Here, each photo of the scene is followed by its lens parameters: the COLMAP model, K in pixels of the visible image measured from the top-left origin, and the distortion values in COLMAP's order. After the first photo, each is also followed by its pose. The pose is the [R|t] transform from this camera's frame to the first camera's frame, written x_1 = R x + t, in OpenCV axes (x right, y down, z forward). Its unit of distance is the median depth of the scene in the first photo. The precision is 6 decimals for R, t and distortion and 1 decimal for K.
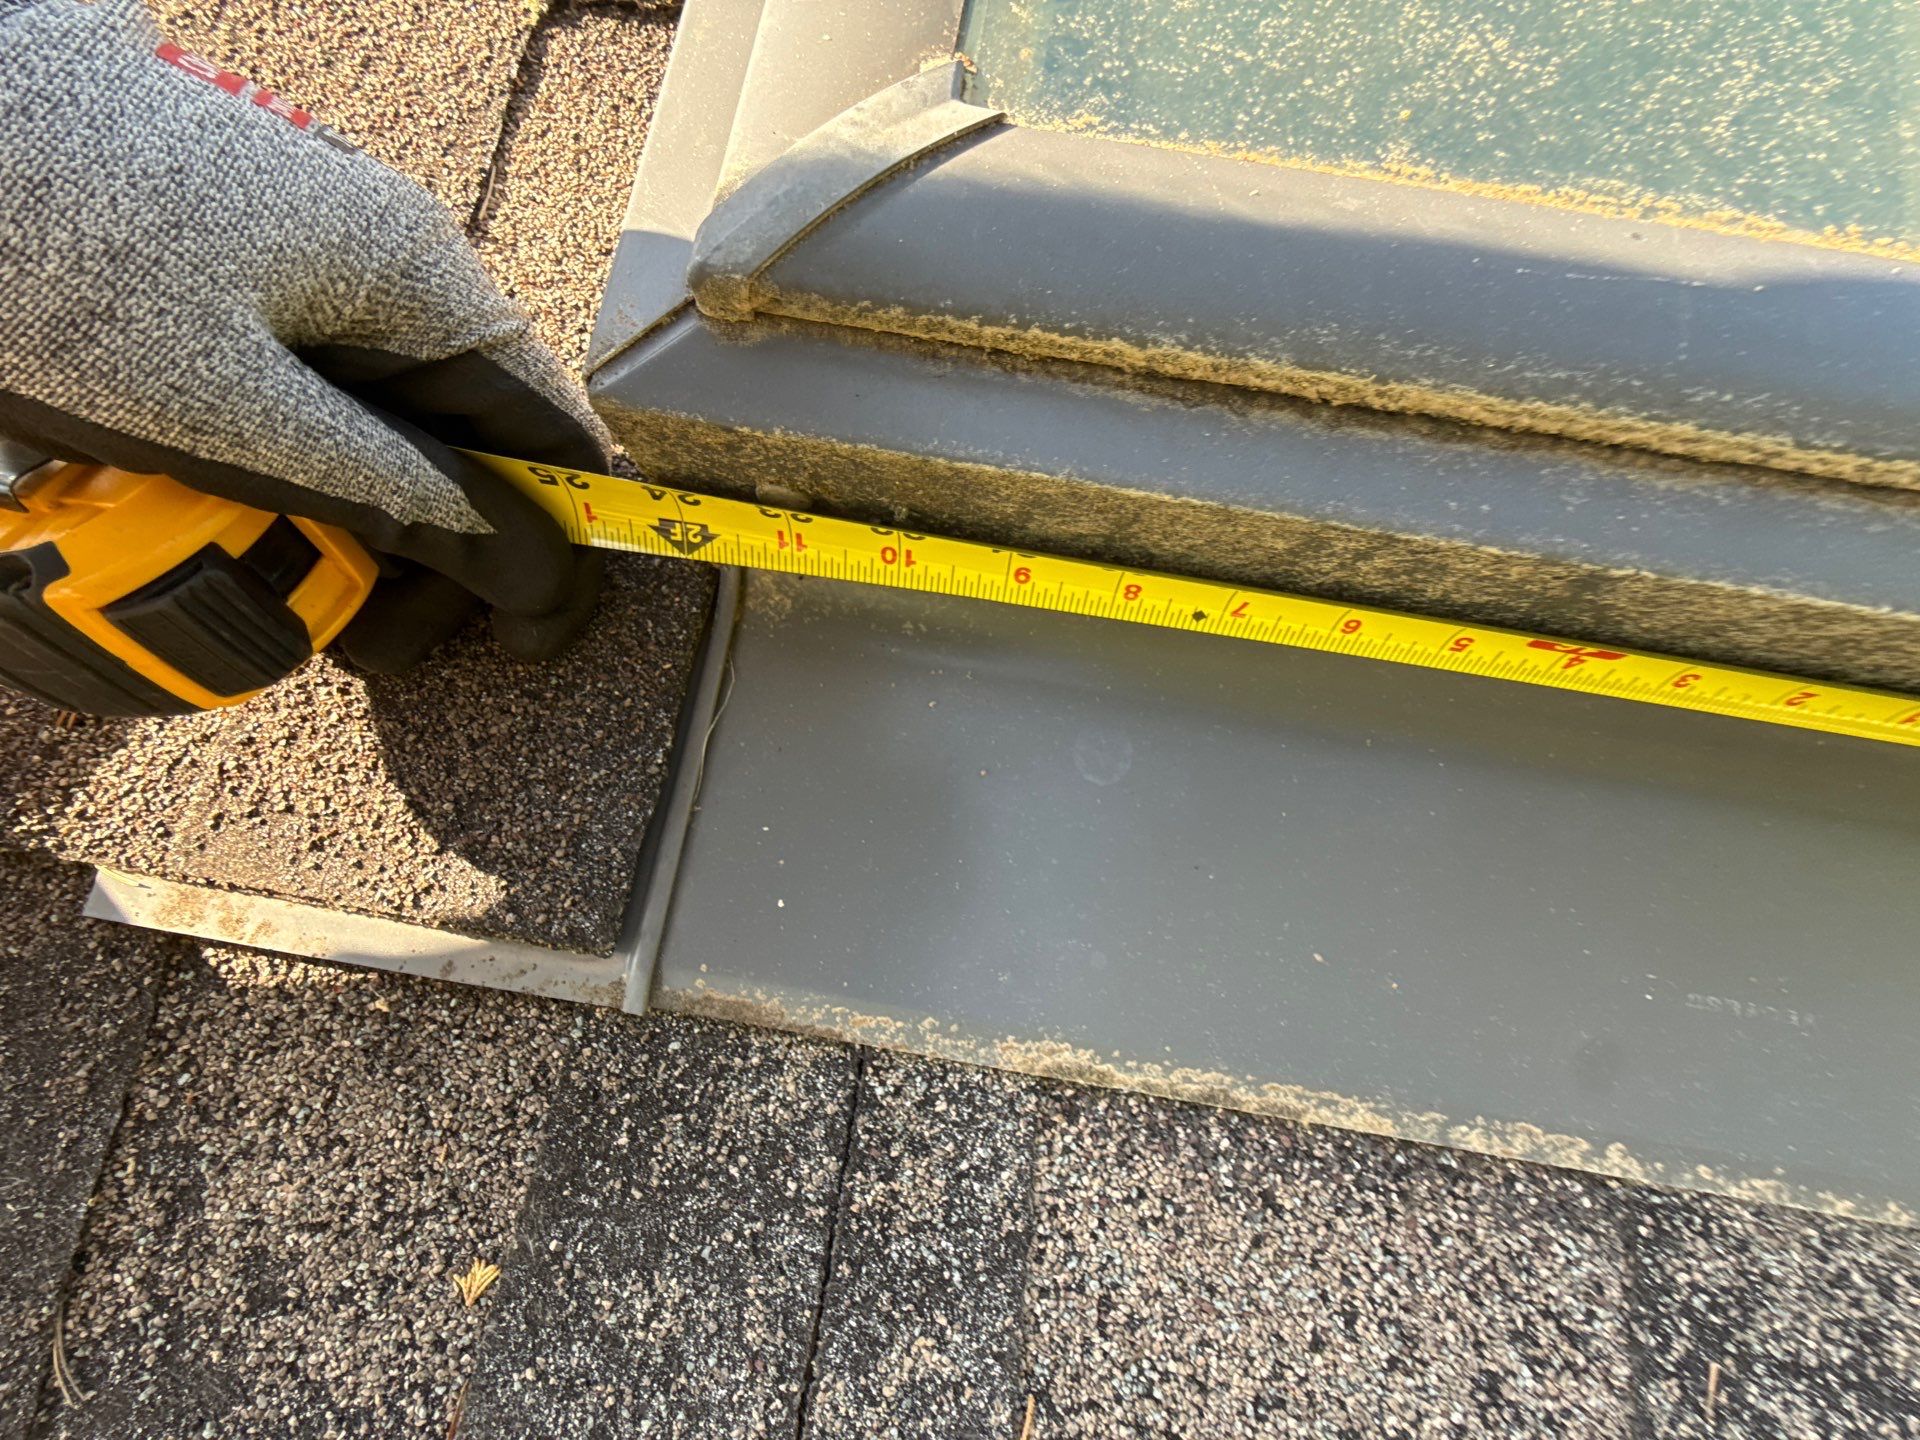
lens RADIAL K [[757.6, 0, 957.6], [0, 757.6, 724.6], [0, 0, 1]] dist [-0.002150, 0.000071]
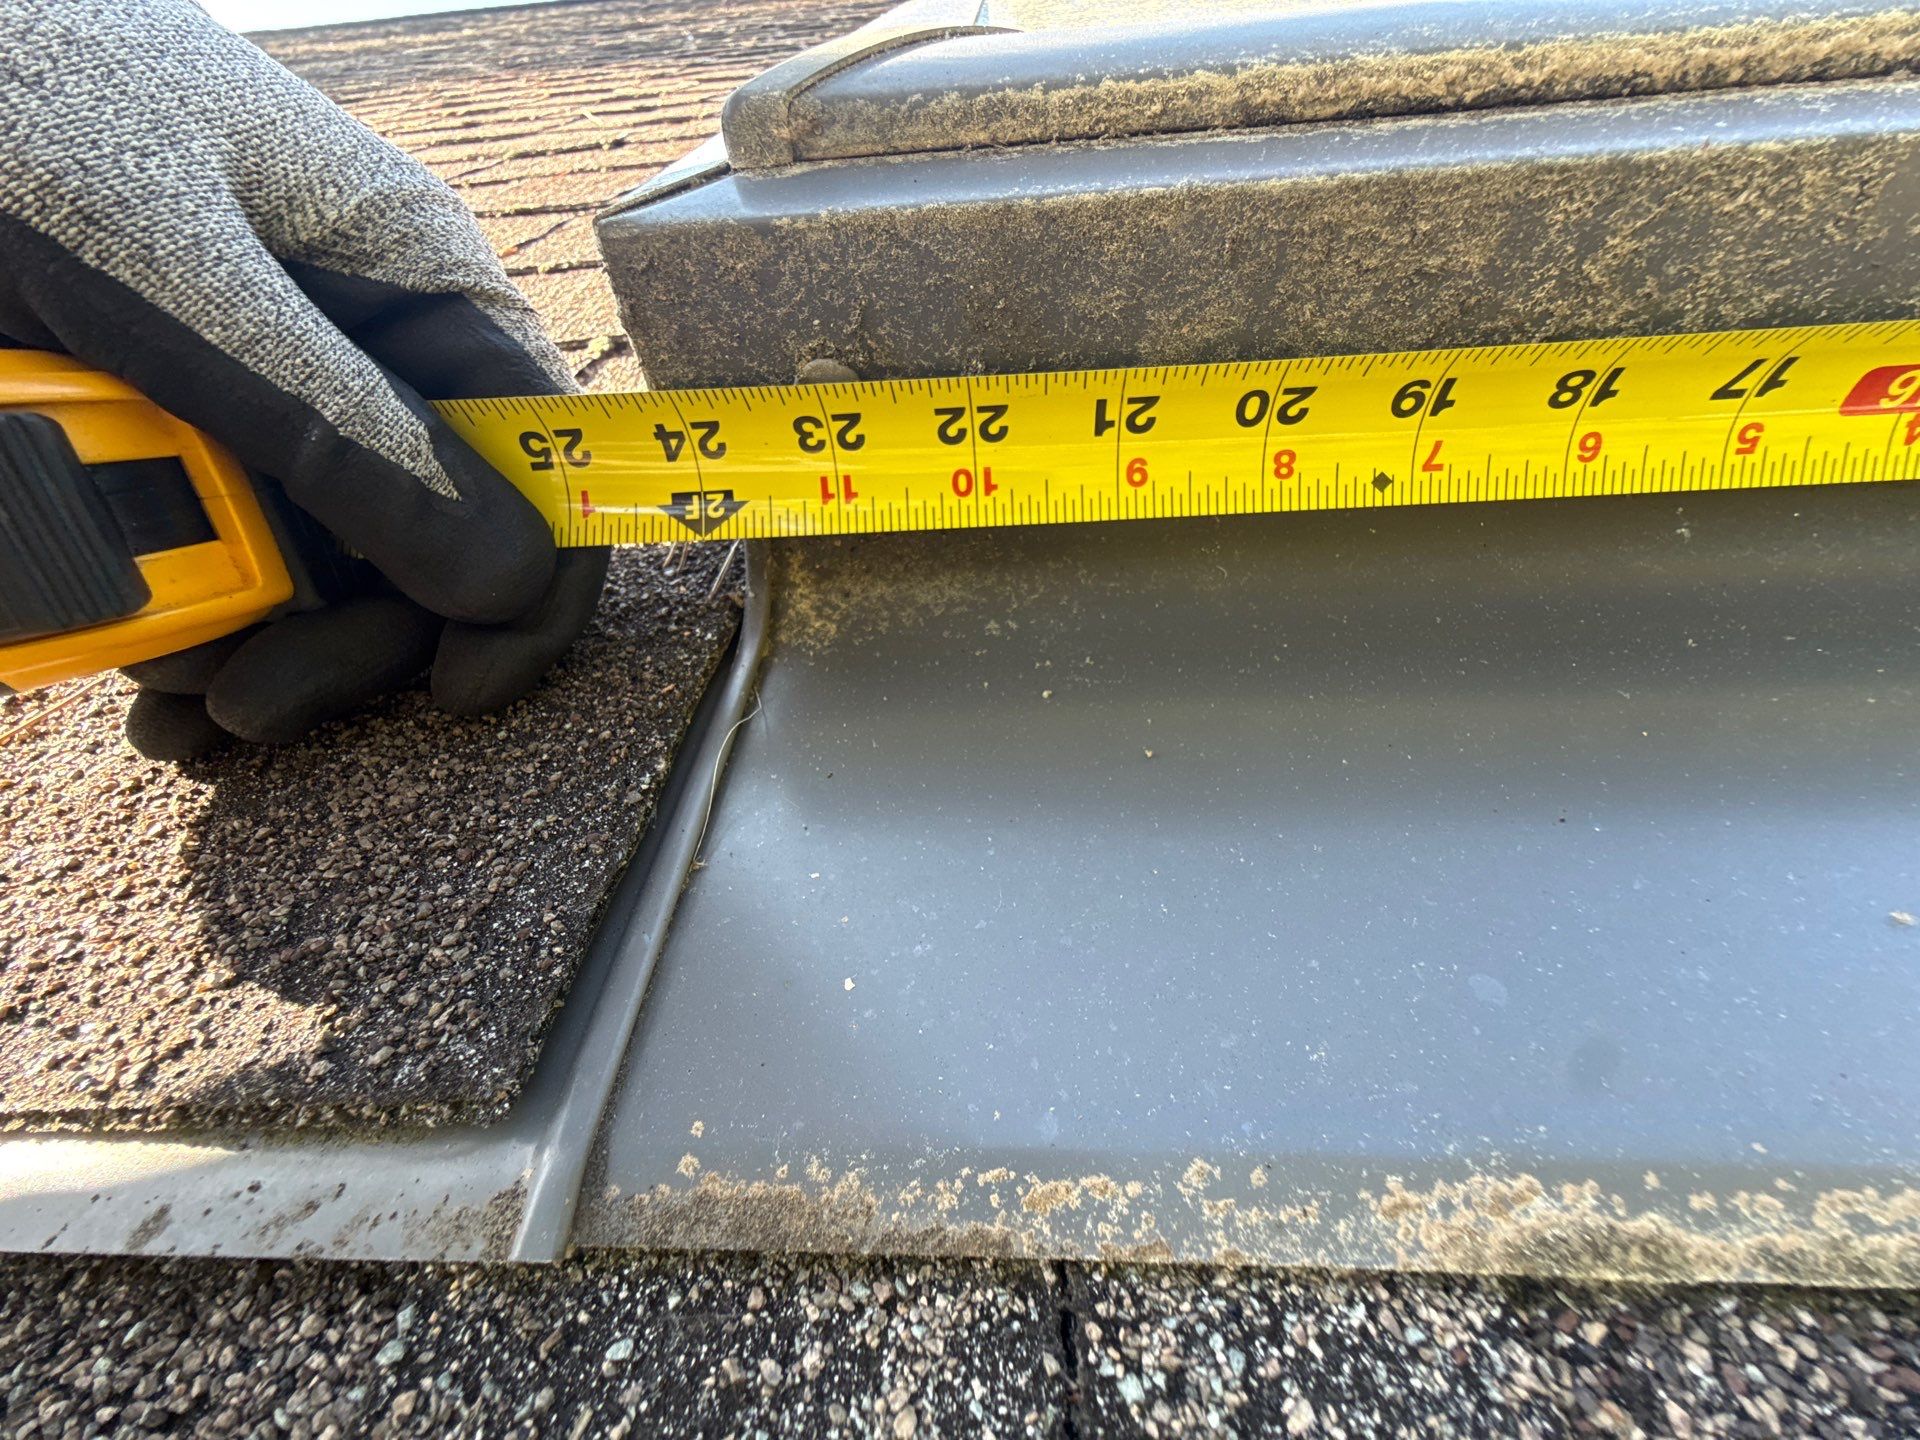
lens RADIAL K [[773.8, 0, 962.1], [0, 773.8, 720.3], [0, 0, 1]] dist [0.000271, -0.000193]
pose [[0.987723, -0.153775, 0.027520, -0.147126], [0.141866, 0.809191, -0.570161, 0.420428], [0.065408, 0.567065, 0.821072, 0.472047]]
